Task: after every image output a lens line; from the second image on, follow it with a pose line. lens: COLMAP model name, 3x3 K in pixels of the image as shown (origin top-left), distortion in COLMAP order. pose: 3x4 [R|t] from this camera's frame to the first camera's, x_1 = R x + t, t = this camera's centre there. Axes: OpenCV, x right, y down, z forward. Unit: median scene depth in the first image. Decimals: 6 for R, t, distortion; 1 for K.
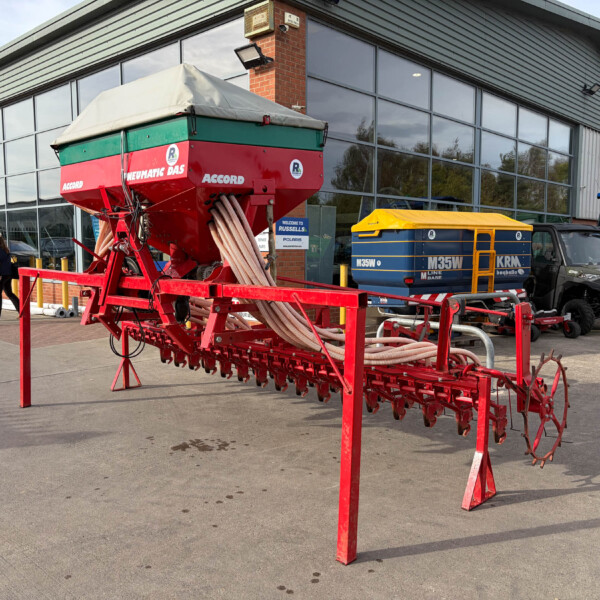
lens RADIAL K [[611.7, 0, 300.0], [0, 611.7, 300.0], [0, 0, 1]] dist [0.013624, -0.002226]
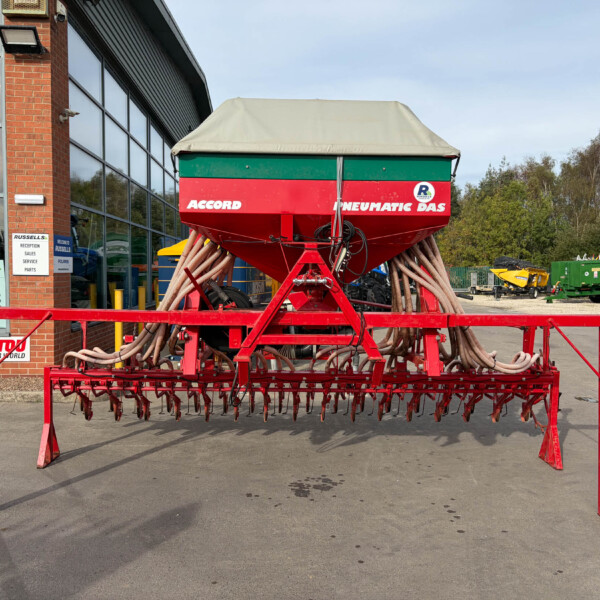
lens RADIAL K [[618.7, 0, 300.0], [0, 618.7, 300.0], [0, 0, 1]] dist [-0.011864, 0.049066]
pose [[0.697090, -0.034639, 0.716147, -0.871541], [0.055263, 0.998457, -0.005499, -0.048399], [-0.714851, 0.043410, 0.697928, 0.339364]]
